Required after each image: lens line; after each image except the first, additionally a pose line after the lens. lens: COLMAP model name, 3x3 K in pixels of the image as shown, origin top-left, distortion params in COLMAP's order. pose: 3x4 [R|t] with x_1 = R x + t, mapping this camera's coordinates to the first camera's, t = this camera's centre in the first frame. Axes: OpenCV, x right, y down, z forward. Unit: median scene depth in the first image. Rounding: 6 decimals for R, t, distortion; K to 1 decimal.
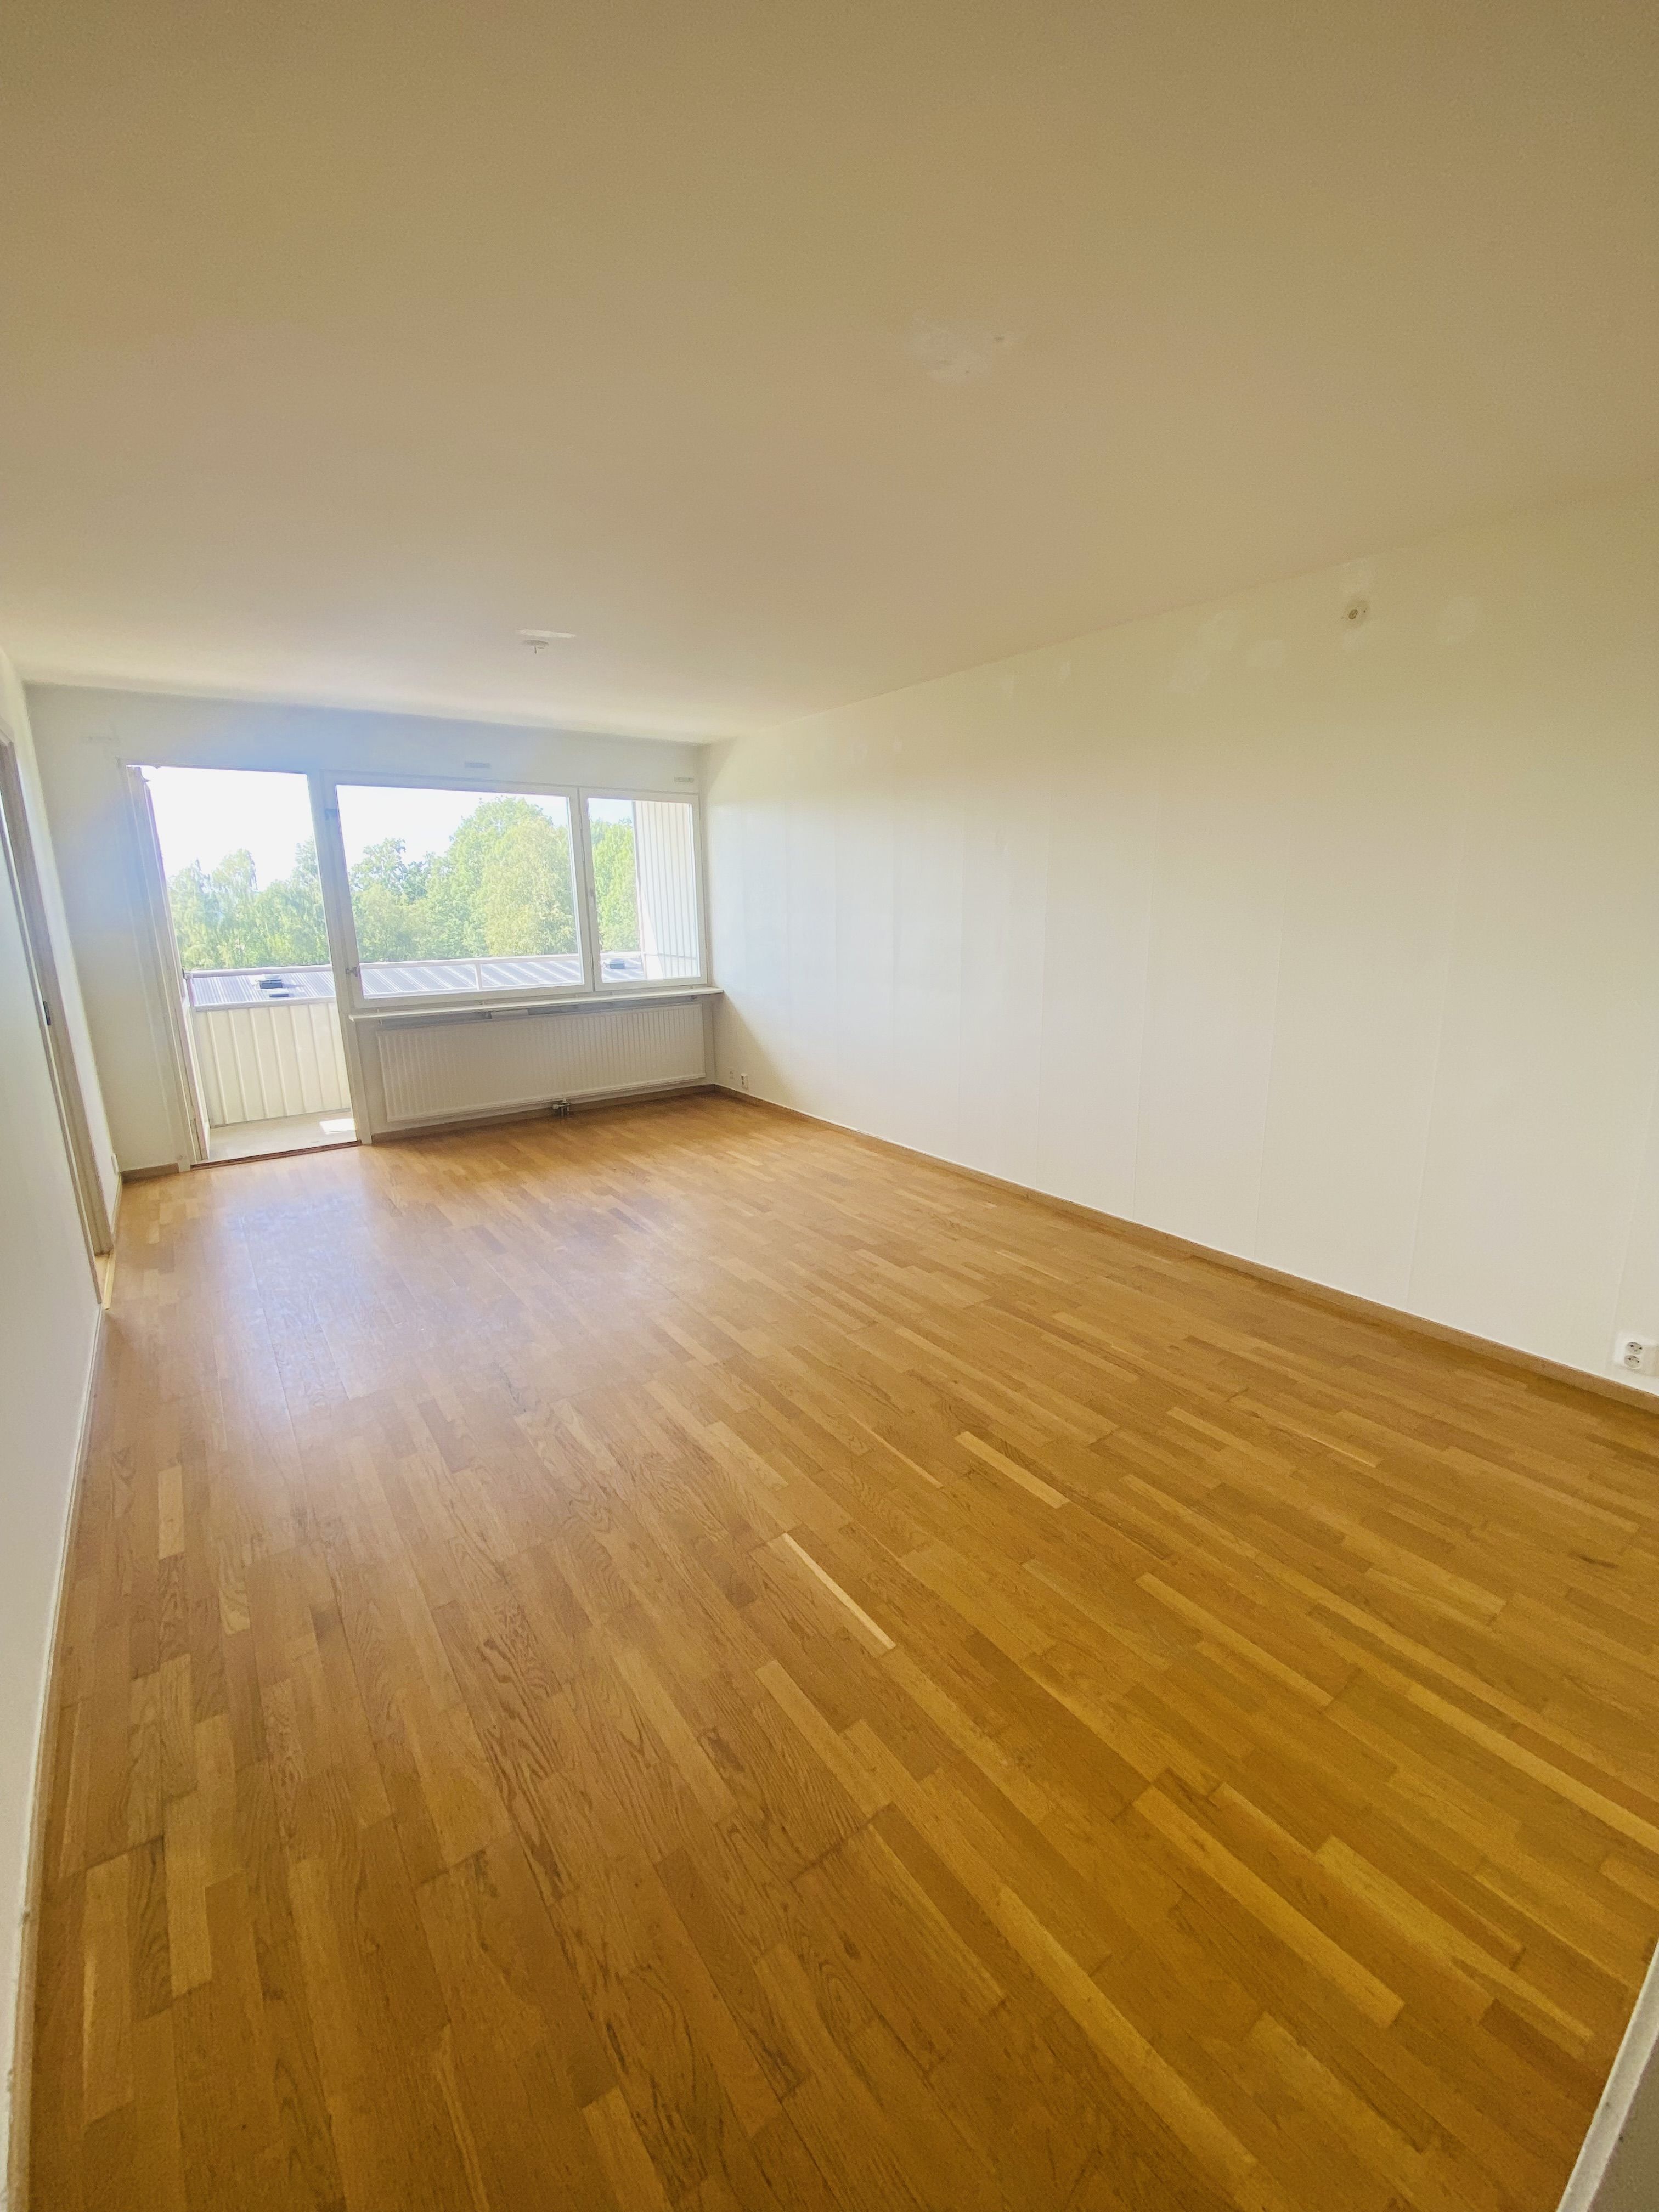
lens RADIAL K [[894.2, 0, 829.5], [0, 894.2, 1106.0], [0, 0, 1]] dist [0.000477, -0.012072]
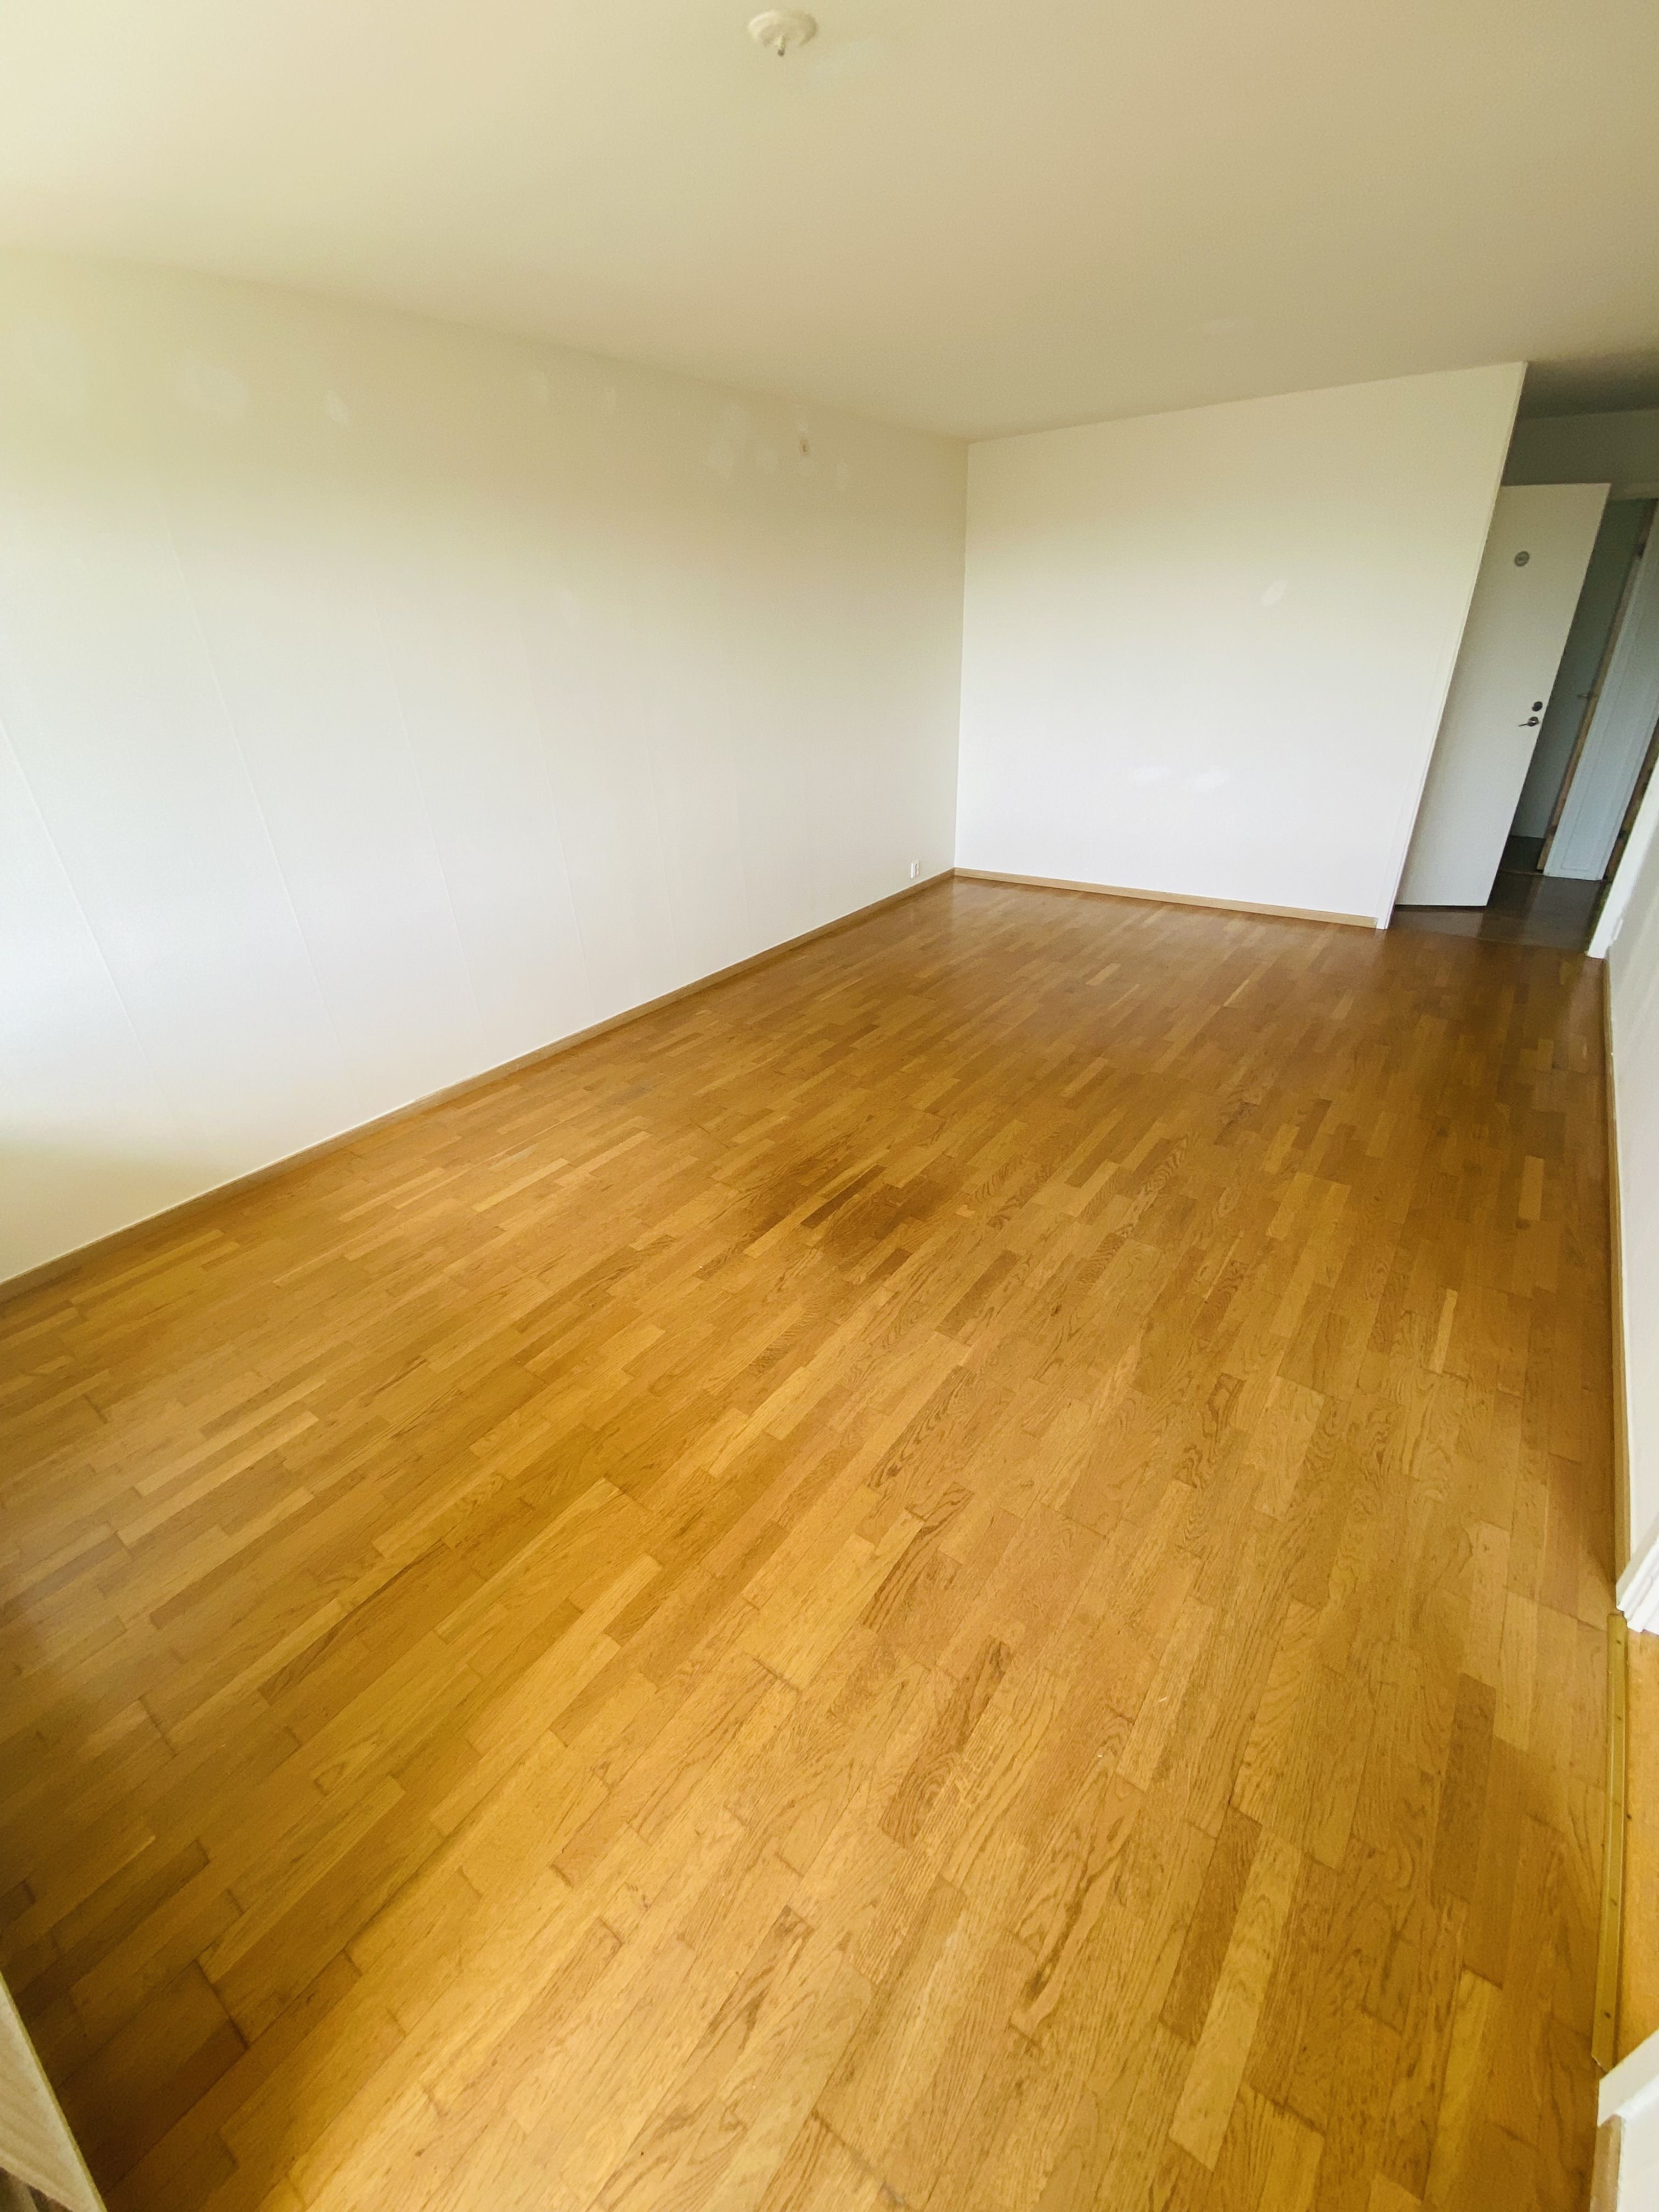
lens RADIAL K [[894.2, 0, 829.5], [0, 894.2, 1106.0], [0, 0, 1]] dist [0.000477, -0.012072]
pose [[-0.304842, -0.431284, 0.849156, -0.839191], [0.261033, 0.819617, 0.509990, -0.305153], [-0.915933, 0.377124, -0.137274, 1.167394]]
